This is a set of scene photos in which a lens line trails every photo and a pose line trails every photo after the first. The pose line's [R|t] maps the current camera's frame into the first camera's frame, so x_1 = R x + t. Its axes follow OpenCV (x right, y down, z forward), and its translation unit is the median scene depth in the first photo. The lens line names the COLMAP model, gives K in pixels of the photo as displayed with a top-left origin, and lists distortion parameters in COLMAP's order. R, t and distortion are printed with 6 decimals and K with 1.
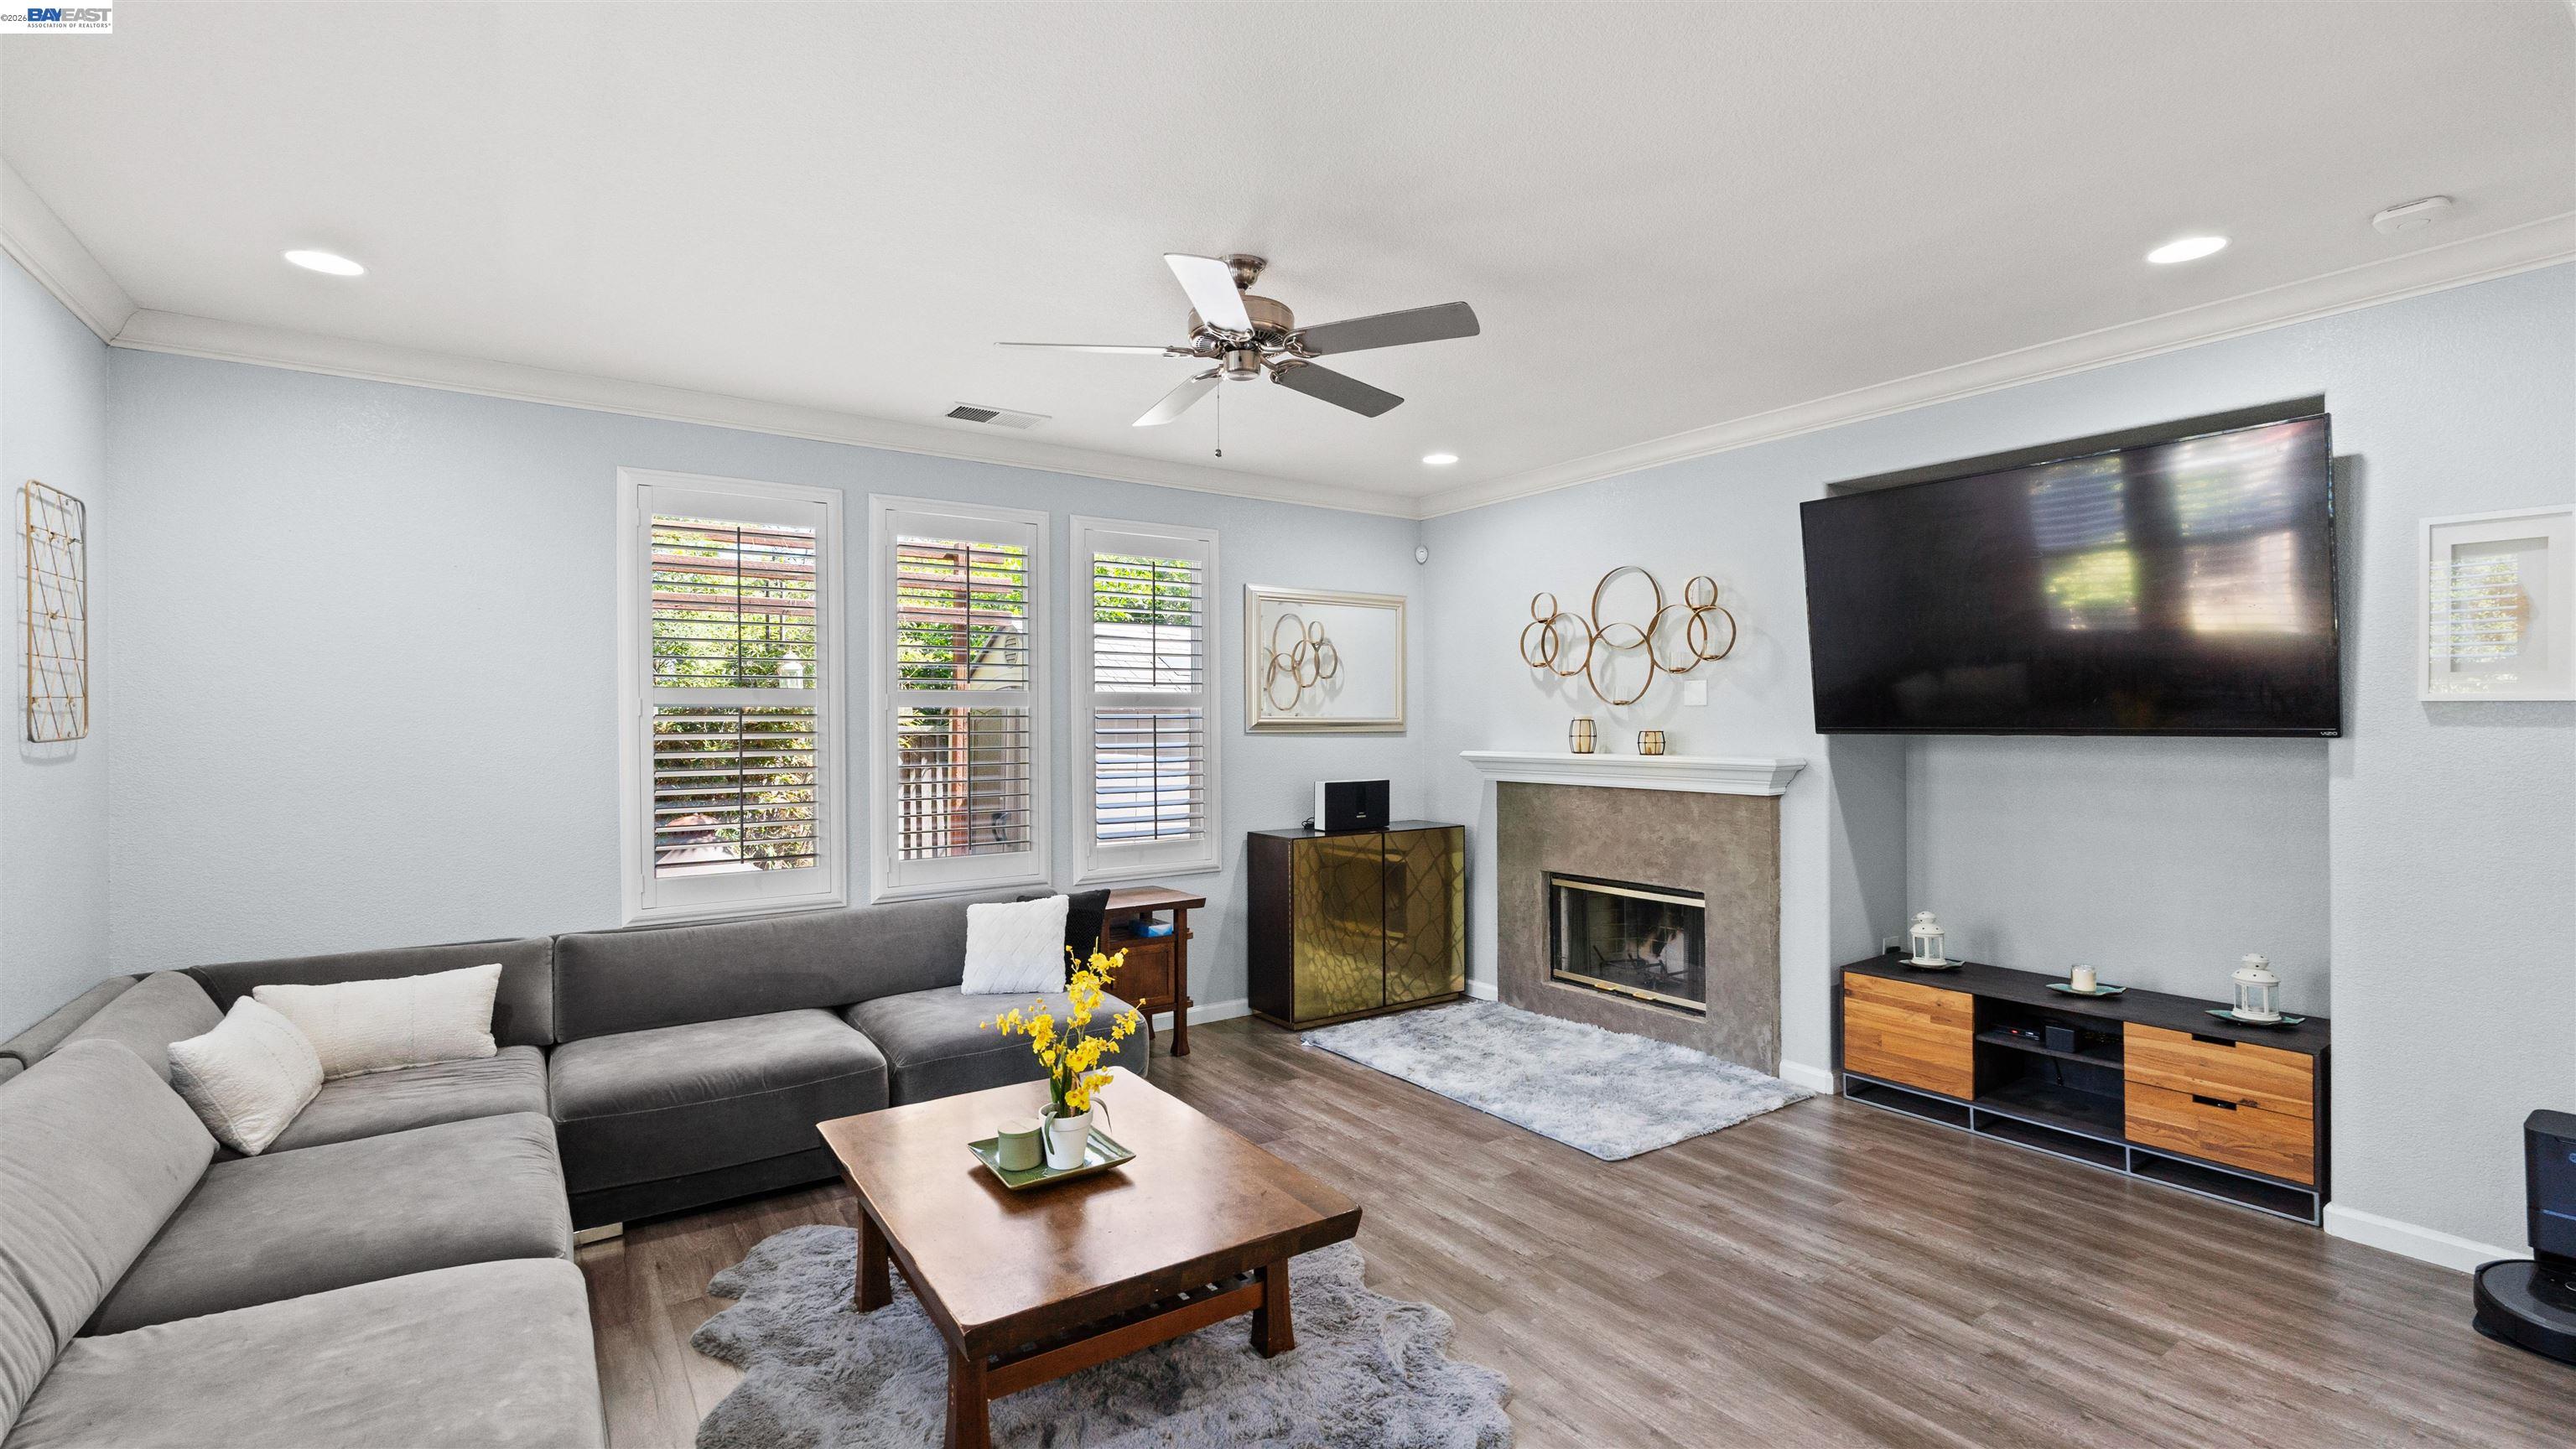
lens RADIAL K [[1133.5, 0, 1287.5], [0, 1133.5, 721.5], [0, 0, 1]] dist [-0.001490, -0.000182]
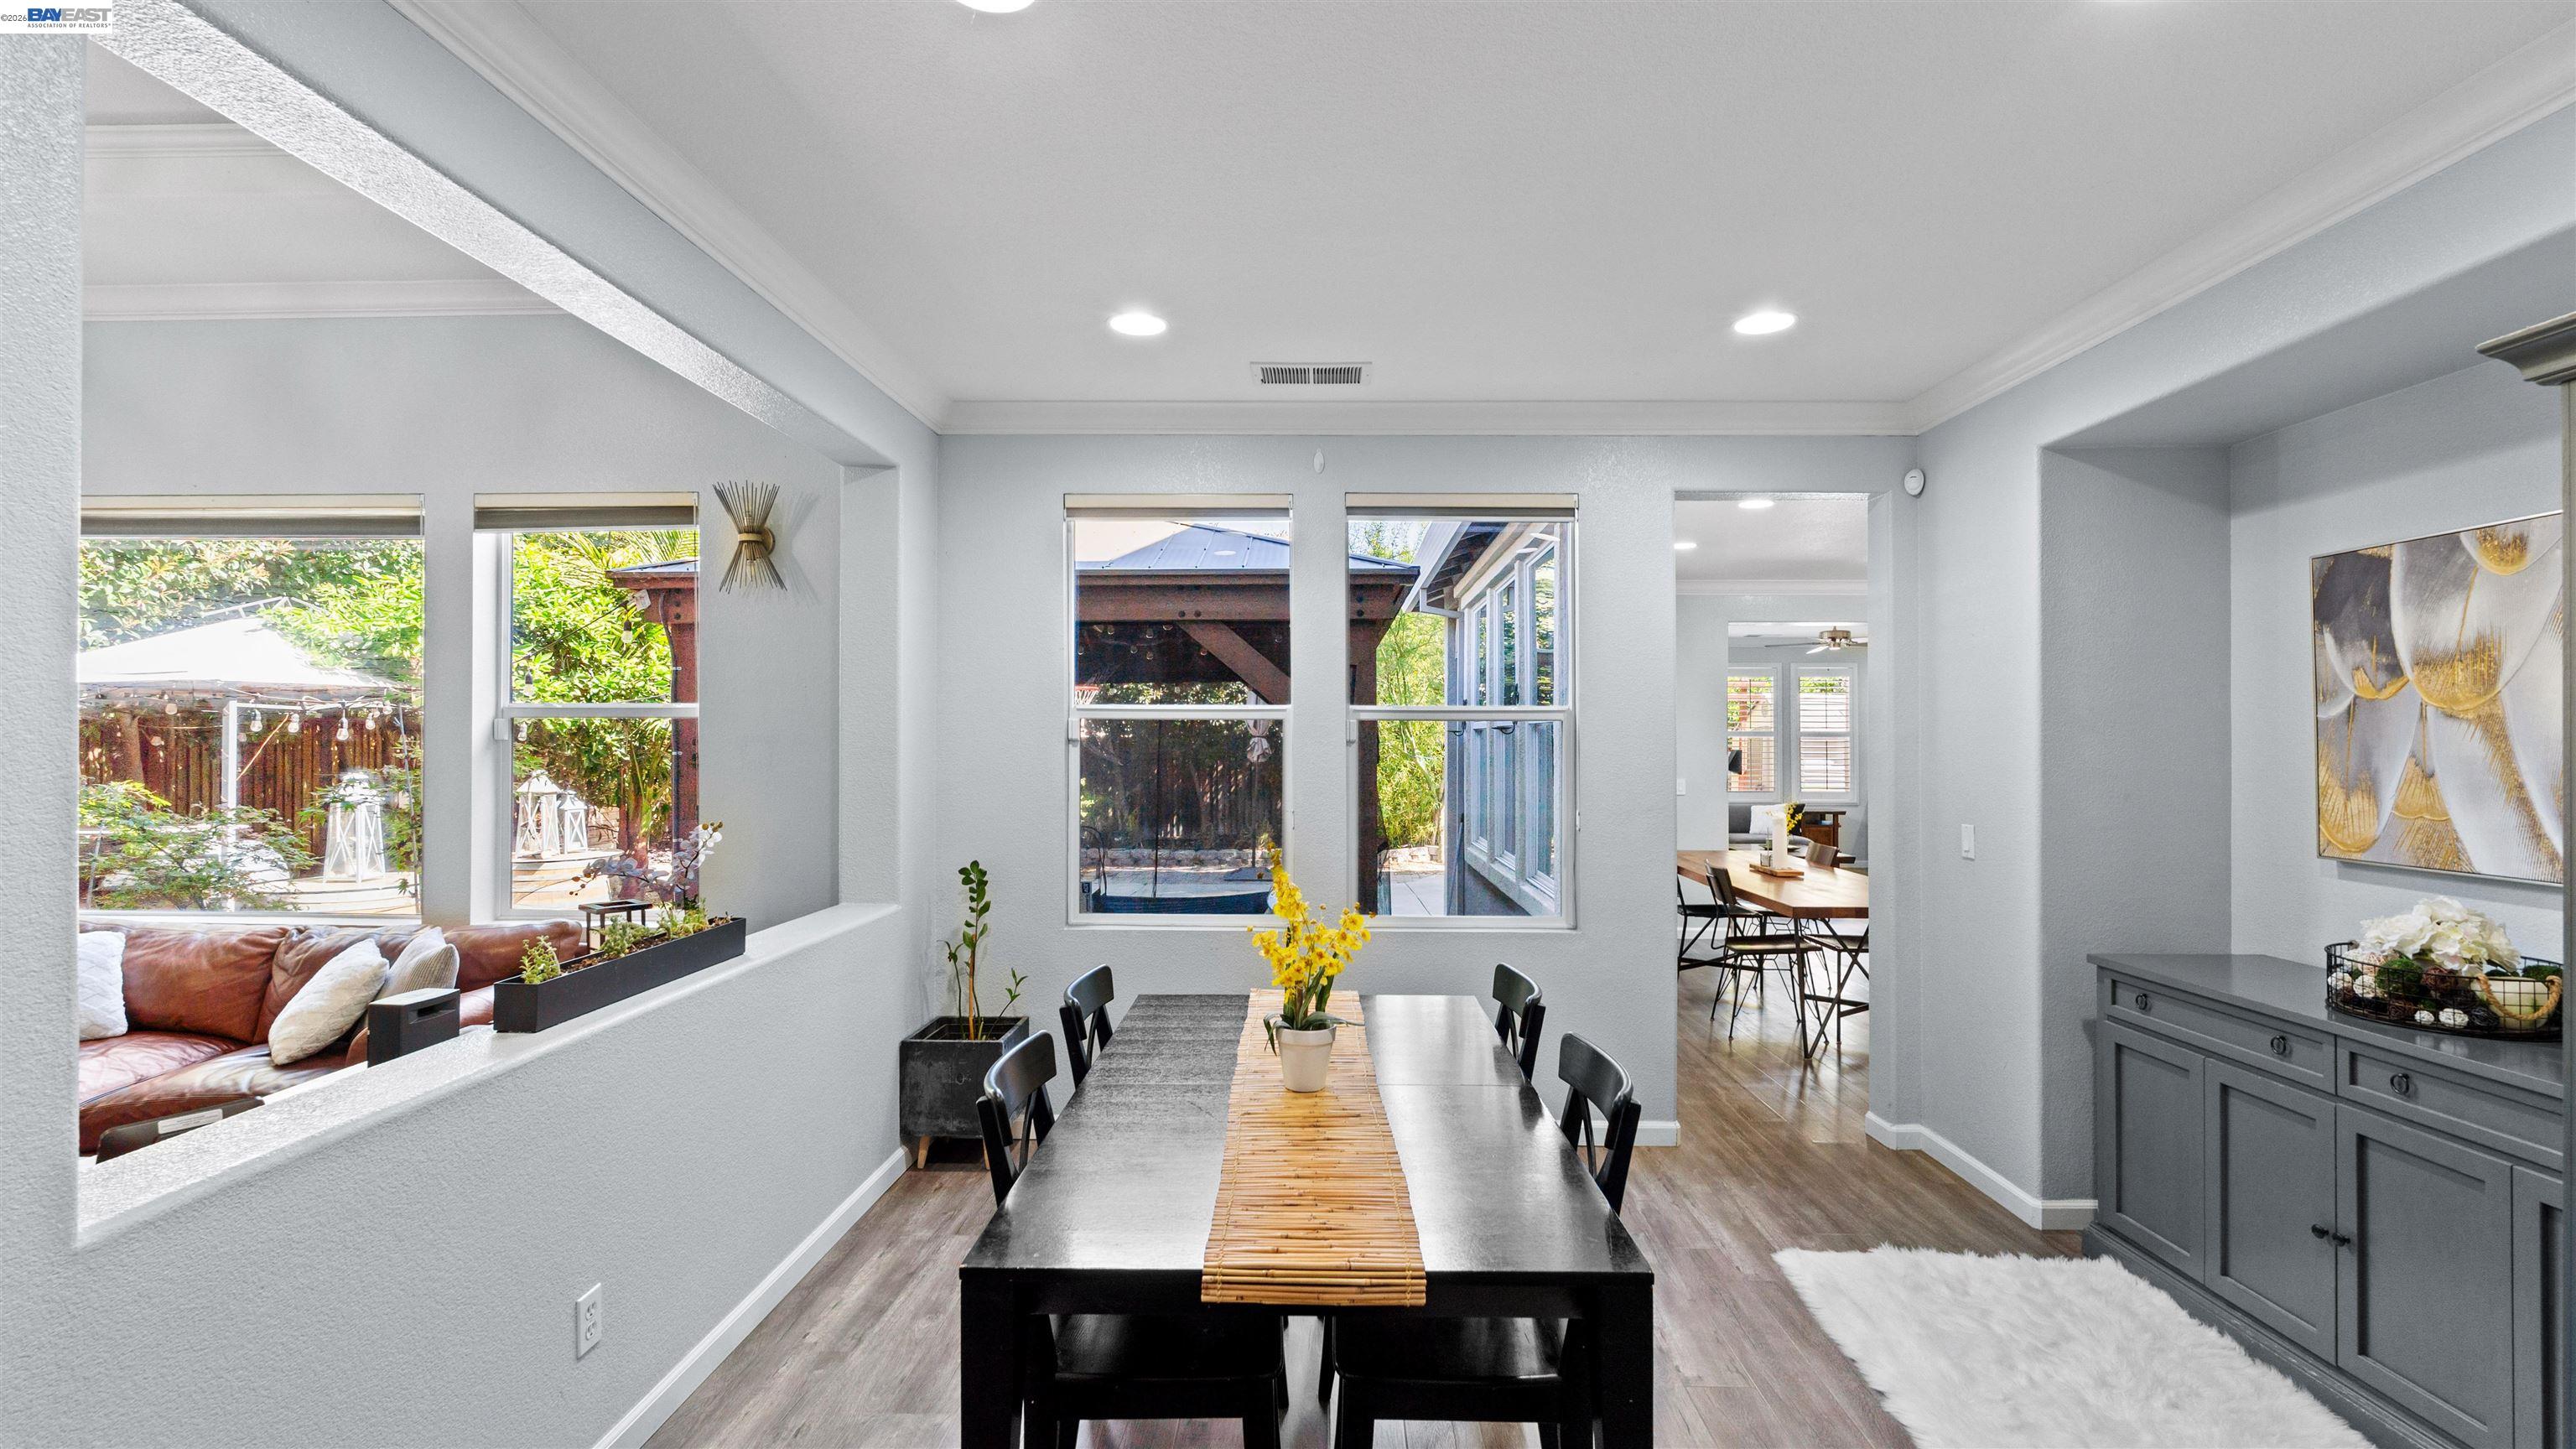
lens RADIAL K [[1133.5, 0, 1290.7], [0, 1133.5, 732.3], [0, 0, 1]] dist [-0.001490, -0.000182]
pose [[0.809152, -0.003627, -0.587588, 0.372388], [-0.000534, 0.999976, -0.006908, -0.003818], [0.587599, 0.005903, 0.809131, -1.622397]]
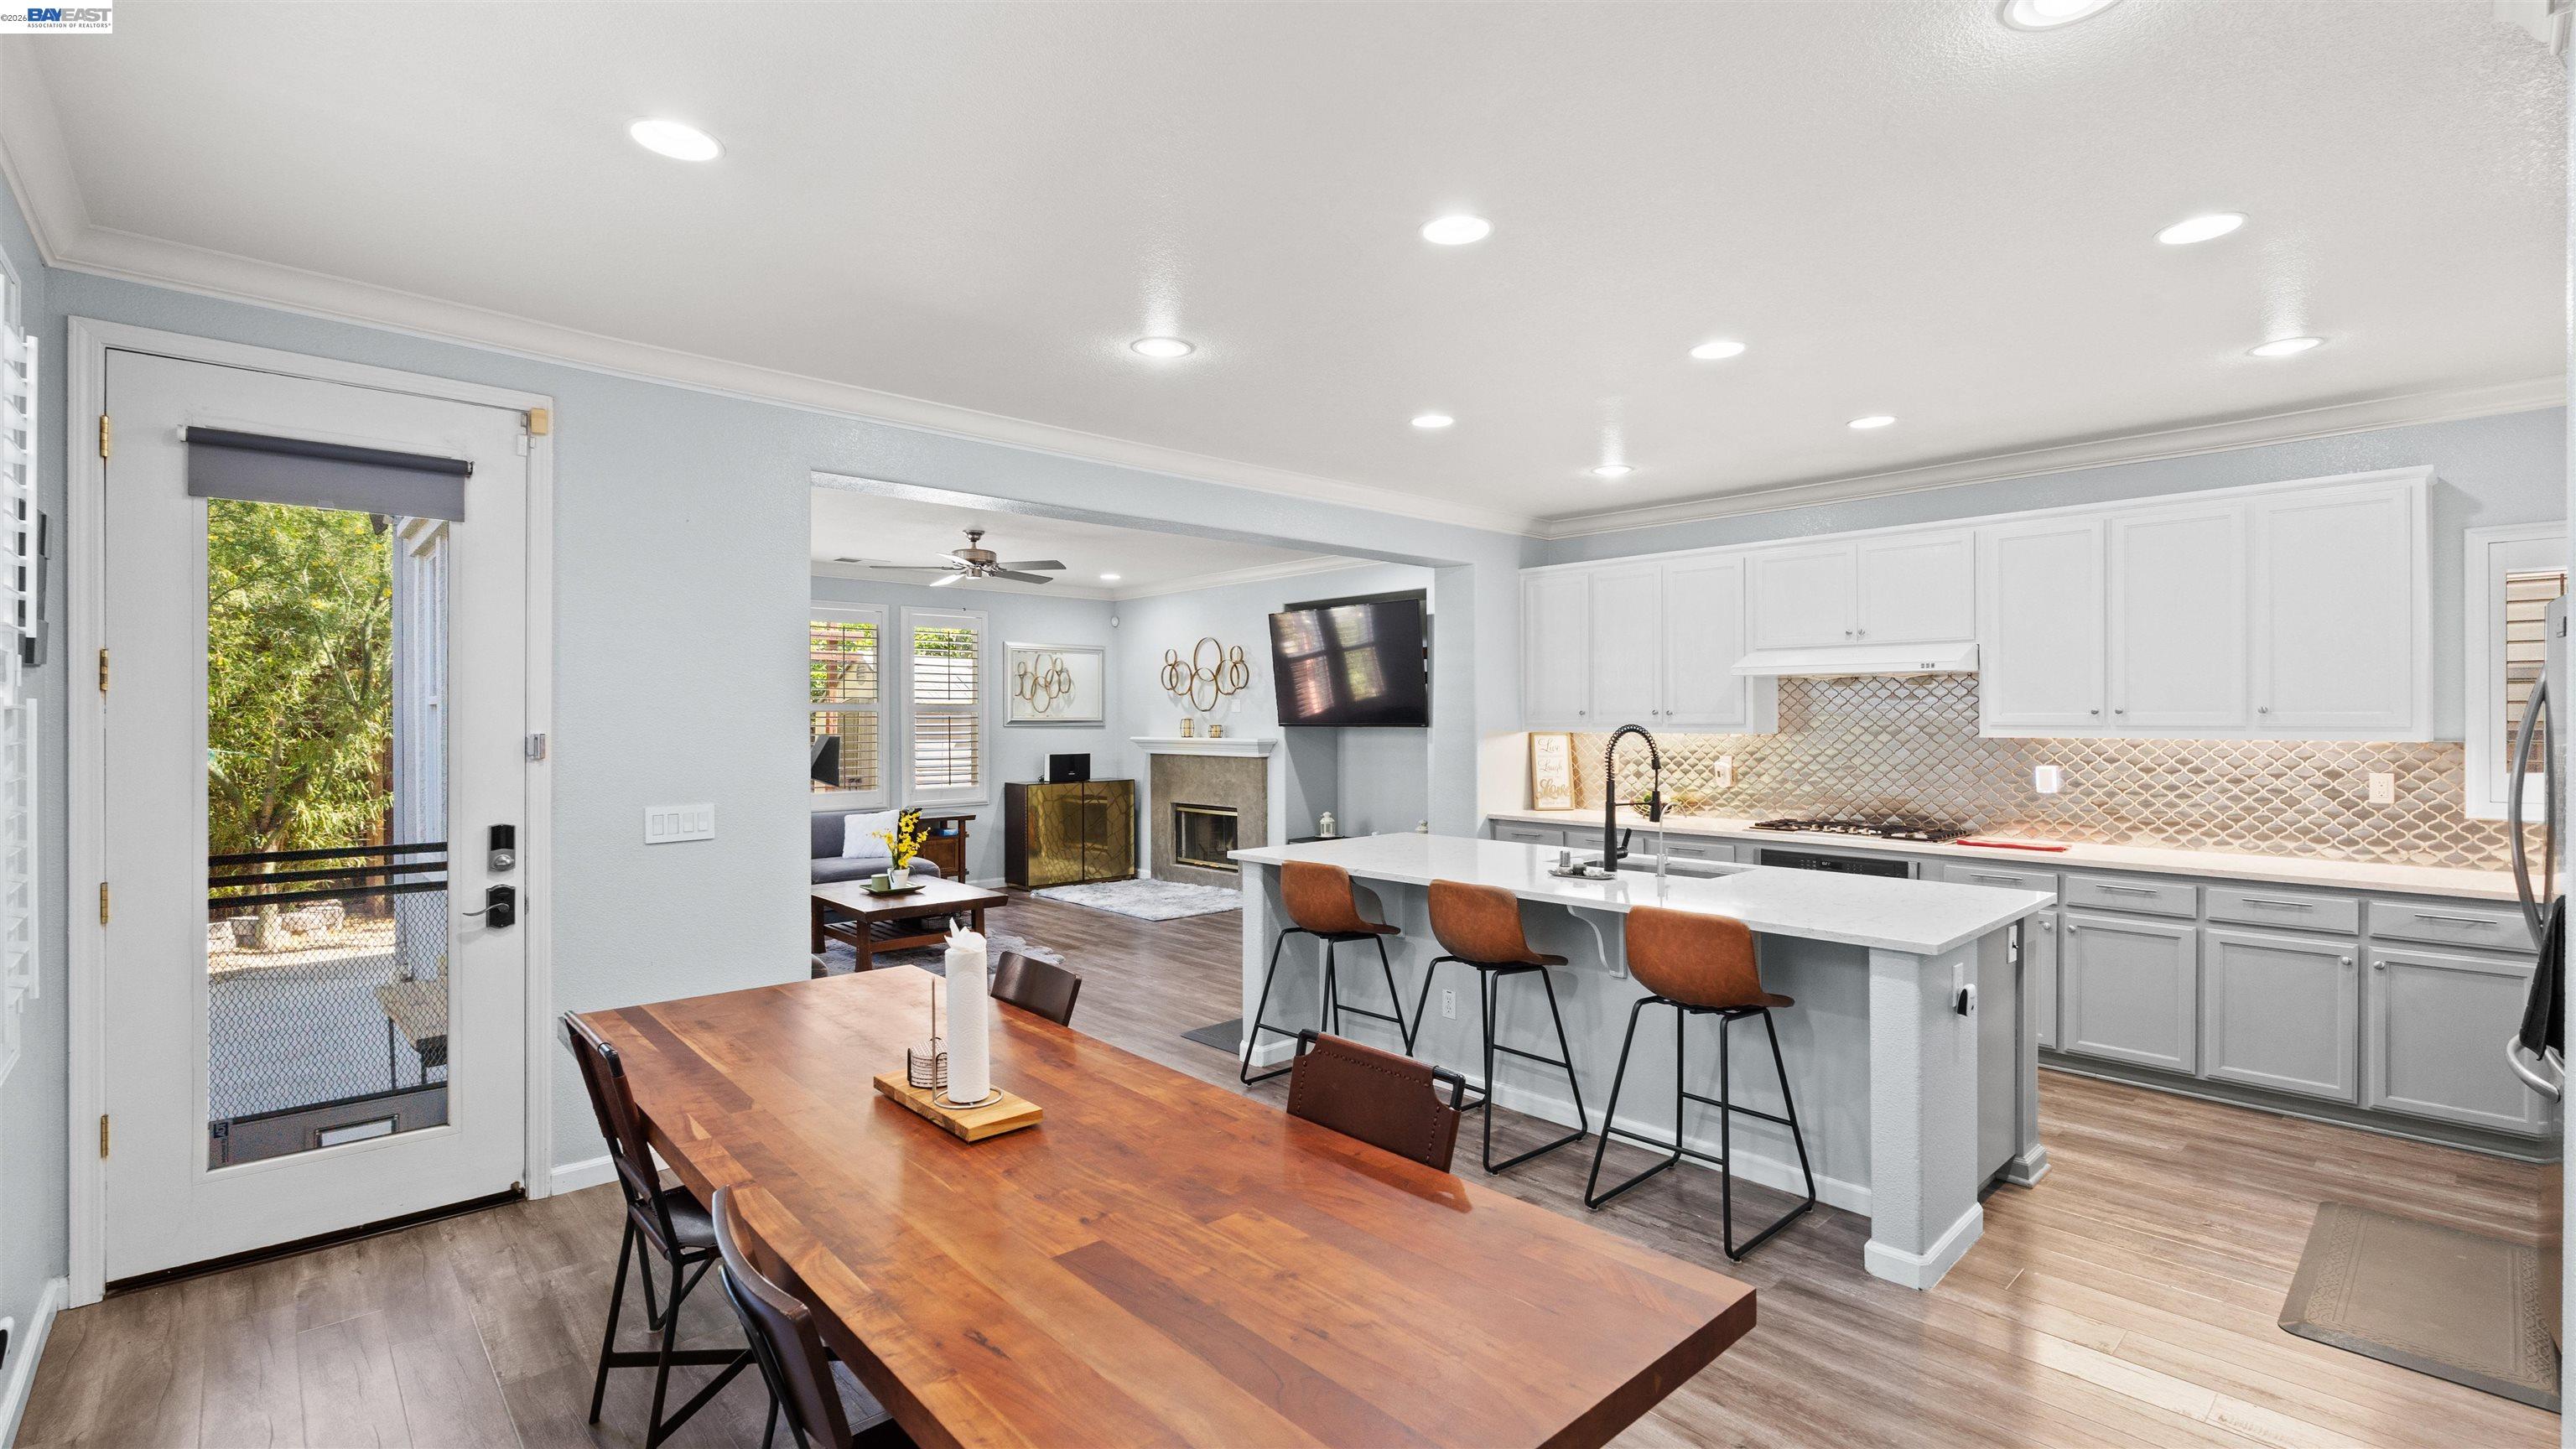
lens RADIAL K [[1133.5, 0, 1289.7], [0, 1133.5, 719.3], [0, 0, 1]] dist [-0.001490, -0.000182]
pose [[0.990187, 0.001785, 0.139739, 0.157985], [-0.001832, 0.999998, 0.000208, -0.001950], [-0.139738, -0.000462, 0.990188, -0.813618]]
